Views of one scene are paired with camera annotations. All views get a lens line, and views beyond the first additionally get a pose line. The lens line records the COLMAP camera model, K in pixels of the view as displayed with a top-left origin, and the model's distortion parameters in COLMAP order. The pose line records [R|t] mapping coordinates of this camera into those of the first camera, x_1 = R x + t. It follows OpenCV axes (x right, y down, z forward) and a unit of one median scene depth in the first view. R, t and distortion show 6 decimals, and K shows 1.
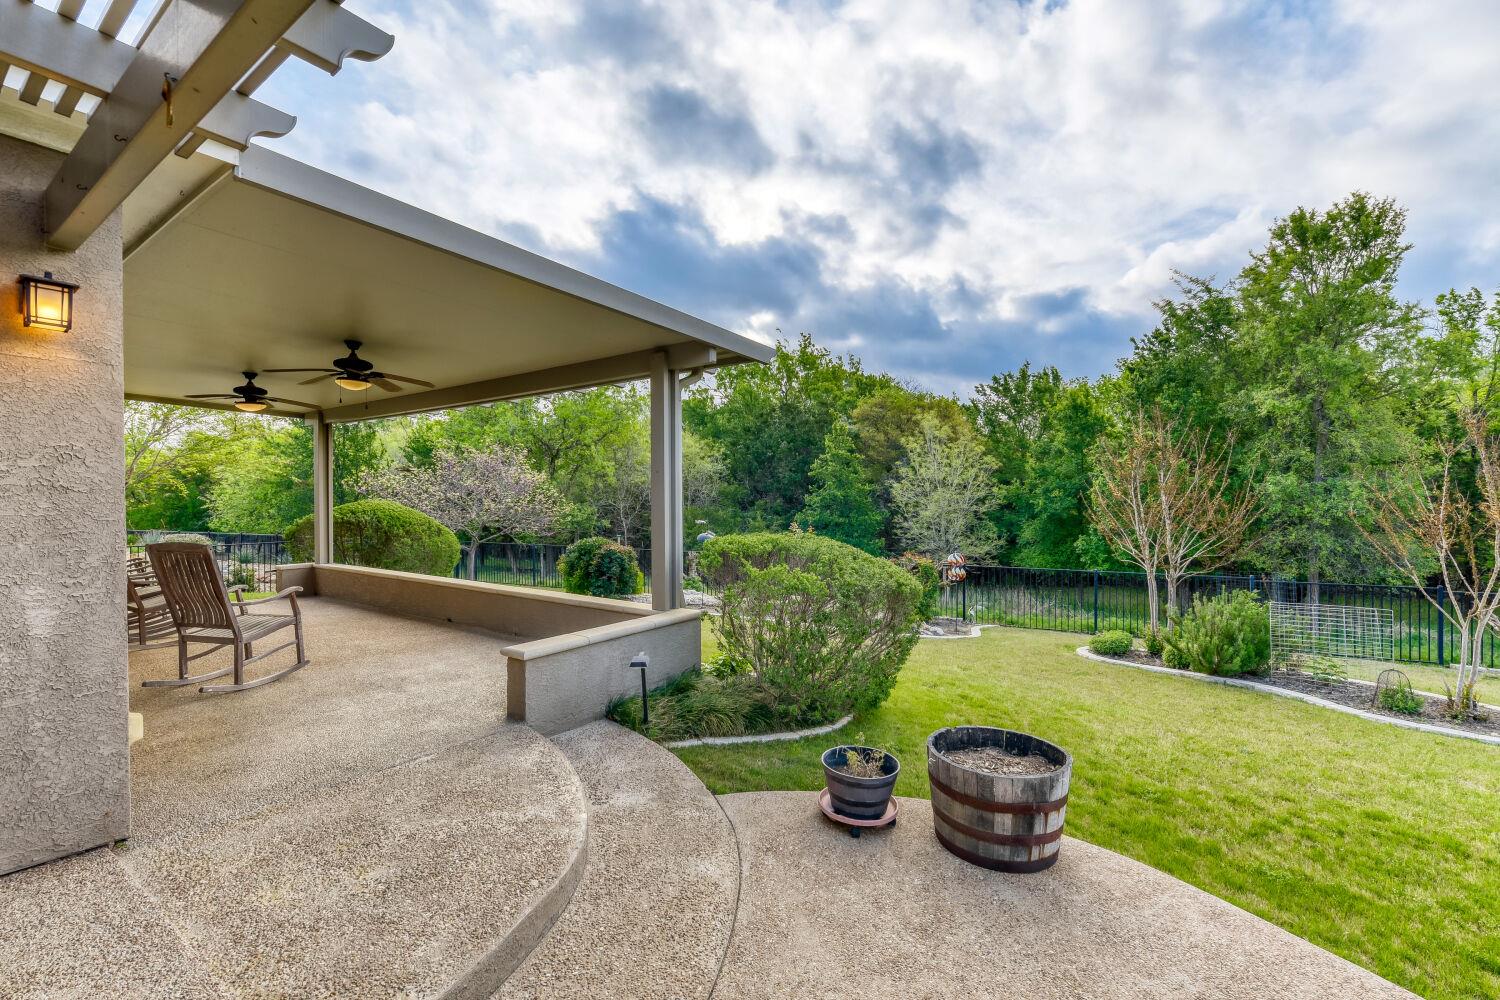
lens RADIAL K [[619.3, 0, 746.8], [0, 619.3, 502.3], [0, 0, 1]] dist [0.001949, -0.000441]
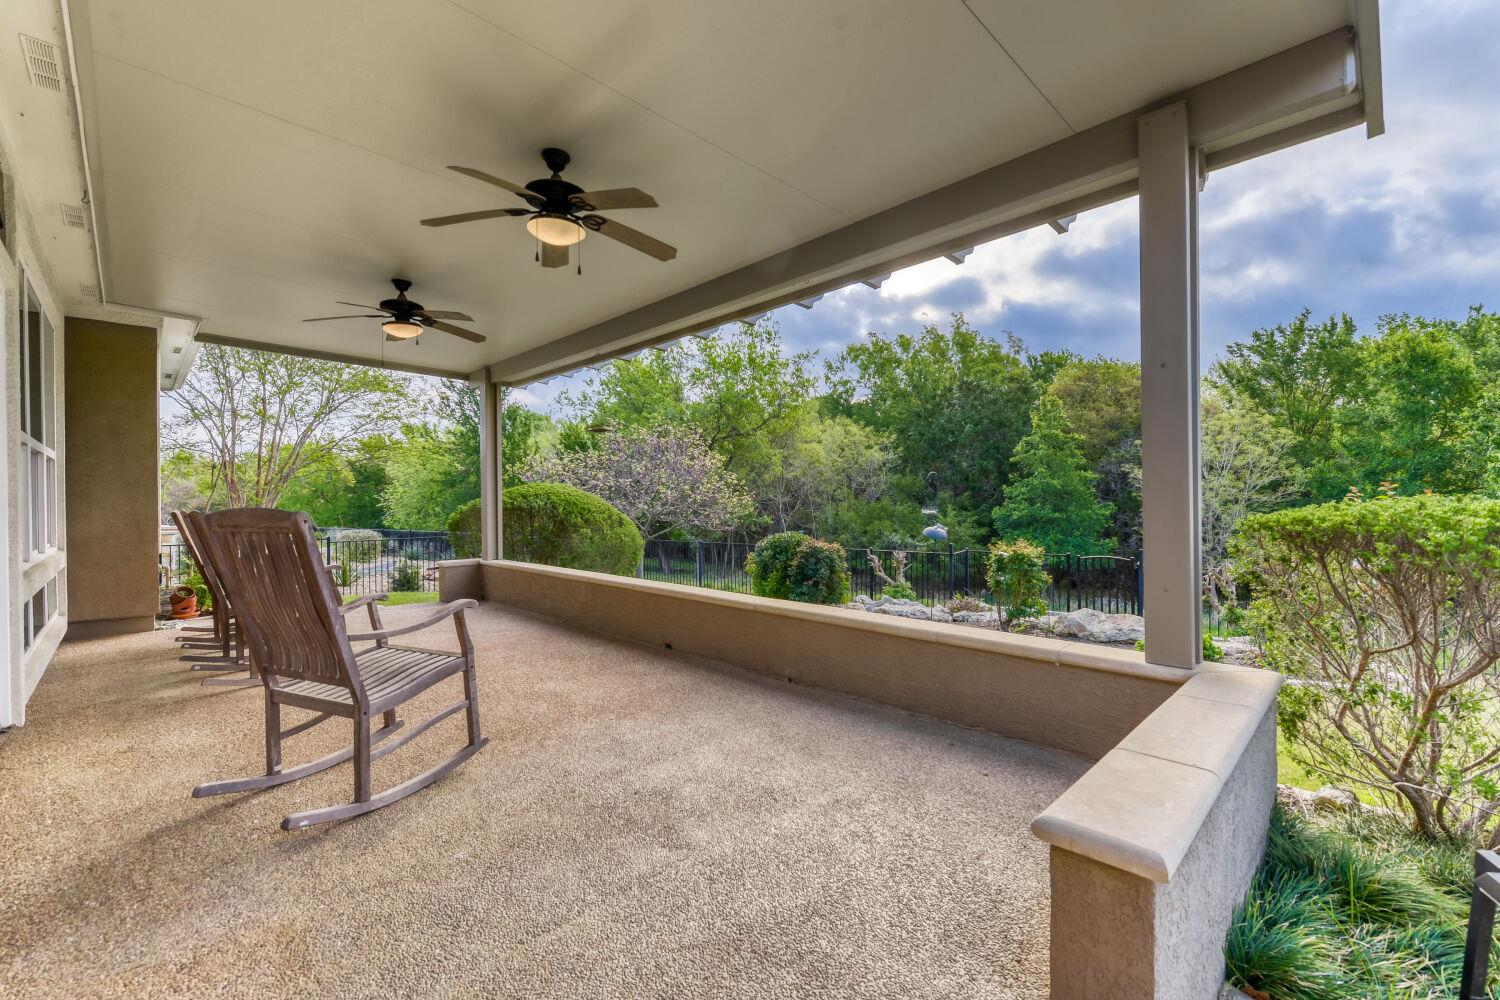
lens RADIAL K [[619.3, 0, 750.4], [0, 619.3, 502.6], [0, 0, 1]] dist [0.001949, -0.000441]
pose [[0.982442, -0.005826, -0.186478, -0.154490], [0.005172, 0.999979, -0.003992, 0.022536], [0.186497, 0.002958, 0.982451, 0.208605]]
